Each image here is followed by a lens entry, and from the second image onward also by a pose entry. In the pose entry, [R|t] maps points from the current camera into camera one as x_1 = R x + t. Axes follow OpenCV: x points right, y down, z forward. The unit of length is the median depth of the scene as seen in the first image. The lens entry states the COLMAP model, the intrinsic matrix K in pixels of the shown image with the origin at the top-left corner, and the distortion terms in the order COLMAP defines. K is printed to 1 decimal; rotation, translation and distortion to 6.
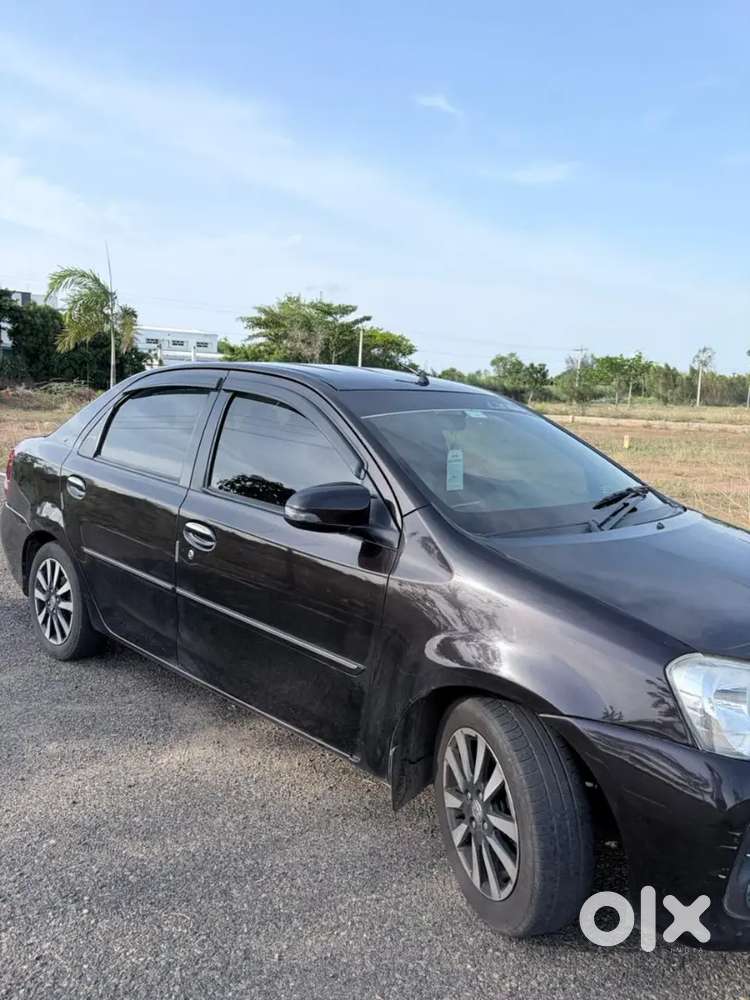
lens RADIAL K [[742.8, 0, 375.0], [0, 742.8, 500.0], [0, 0, 1]] dist [0.052677, -0.059827]
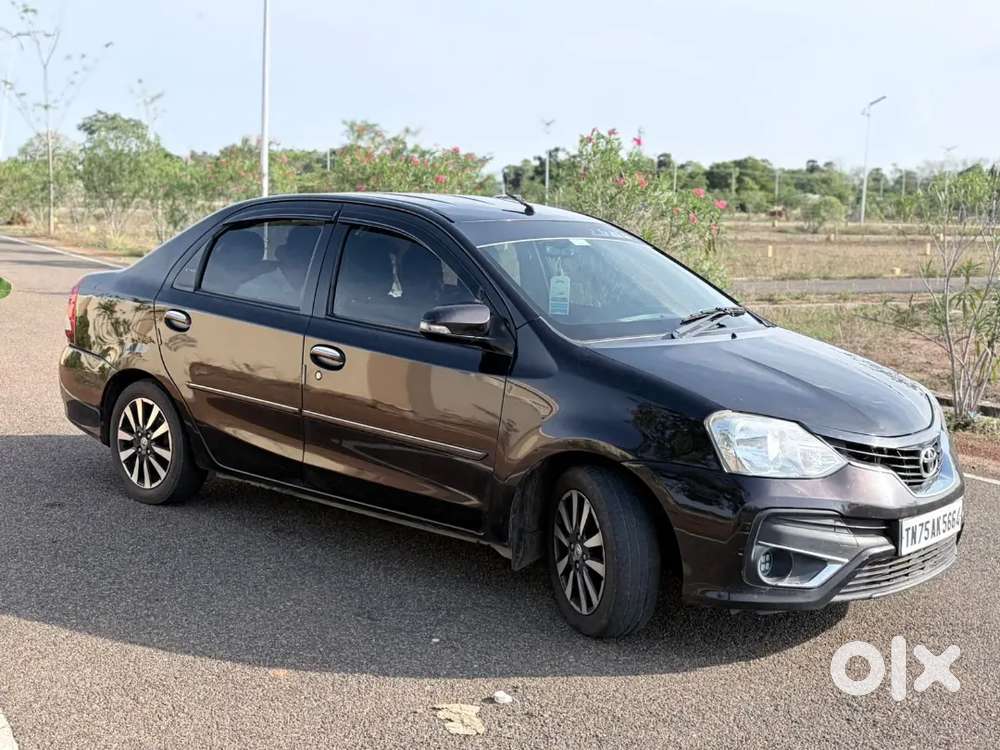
lens RADIAL K [[1271.6, 0, 522.0], [0, 1271.6, 389.7], [0, 0, 1]] dist [0.086067, -0.072078]
pose [[0.998297, -0.022252, 0.053923, -0.039950], [0.021978, 0.999742, 0.005657, 0.065842], [-0.054035, -0.004463, 0.998529, -0.641191]]
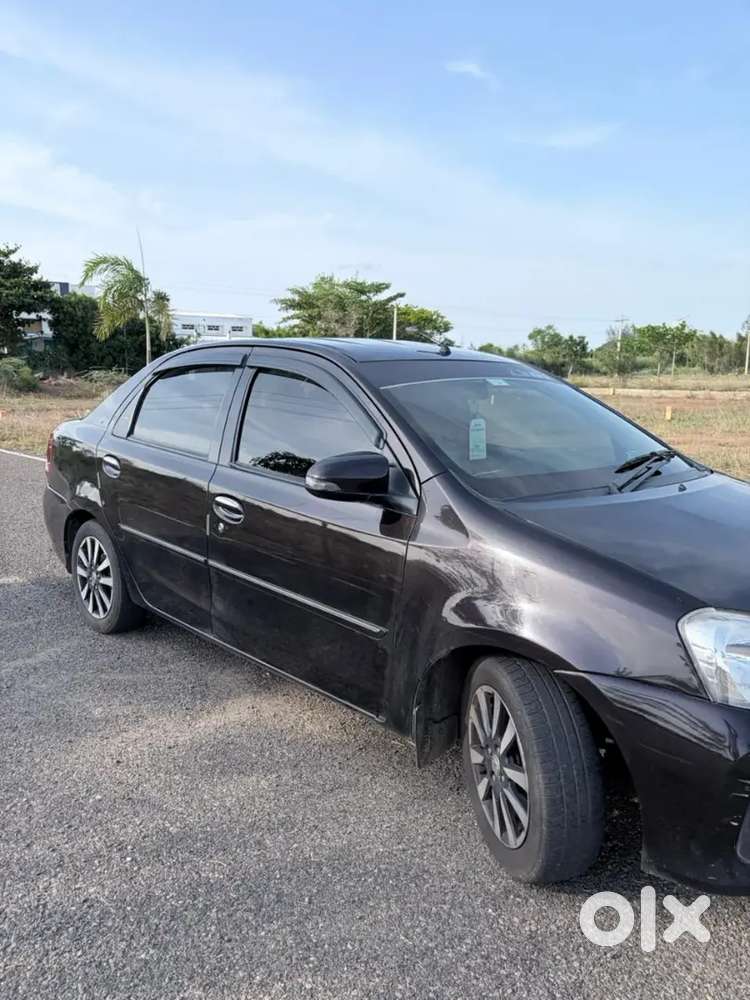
lens RADIAL K [[745.8, 0, 373.4], [0, 745.8, 509.8], [0, 0, 1]] dist [0.021361, 0.001799]
pose [[0.998267, -0.021582, -0.054742, 0.015943], [0.023711, 0.998976, 0.038538, 0.010246], [0.053854, -0.039769, 0.997757, -0.013207]]
